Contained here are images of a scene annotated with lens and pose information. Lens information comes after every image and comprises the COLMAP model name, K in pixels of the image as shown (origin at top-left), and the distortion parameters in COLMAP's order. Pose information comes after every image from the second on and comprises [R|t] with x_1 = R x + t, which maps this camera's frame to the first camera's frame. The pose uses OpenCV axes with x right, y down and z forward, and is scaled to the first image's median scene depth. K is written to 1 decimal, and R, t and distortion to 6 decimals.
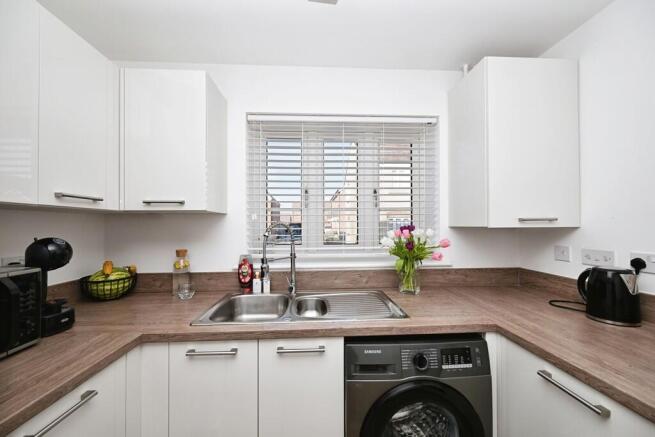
lens RADIAL K [[257.8, 0, 328.9], [0, 257.8, 215.1], [0, 0, 1]] dist [-0.000239, -0.000020]
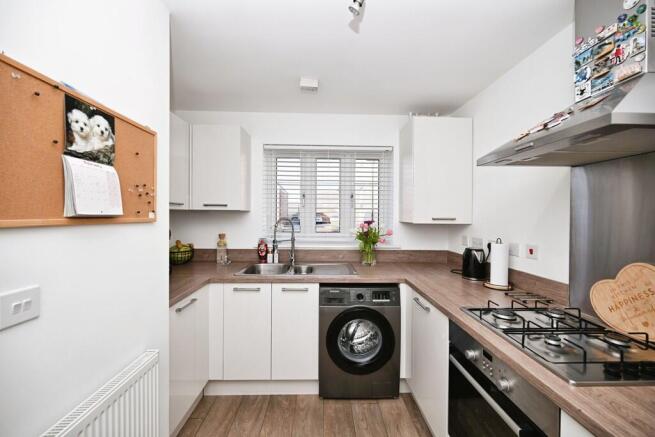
lens RADIAL K [[257.8, 0, 328.9], [0, 257.8, 215.1], [0, 0, 1]] dist [-0.000239, -0.000020]
pose [[0.999375, 0.015356, -0.031826, 0.127098], [-0.014155, 0.999192, 0.037613, -0.050050], [0.032378, -0.037139, 0.998785, -0.554779]]
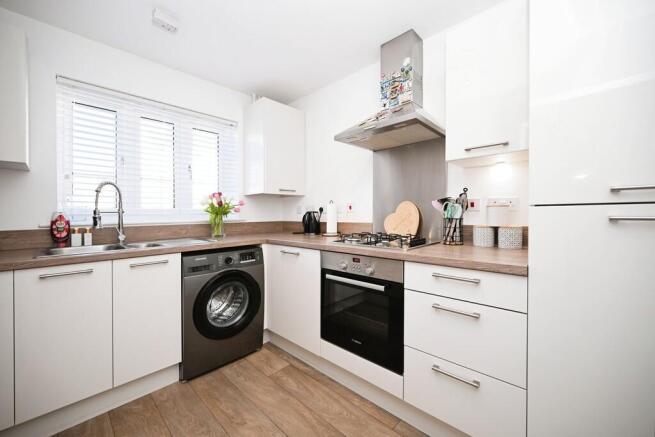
lens RADIAL K [[259.5, 0, 327.5], [0, 259.5, 218.5], [0, 0, 1]] dist [-0.000831, -0.000131]
pose [[0.732078, -0.013247, 0.681092, -0.263991], [-0.018213, 0.999073, 0.039008, 0.130077], [-0.680978, -0.040961, 0.731158, -0.559023]]
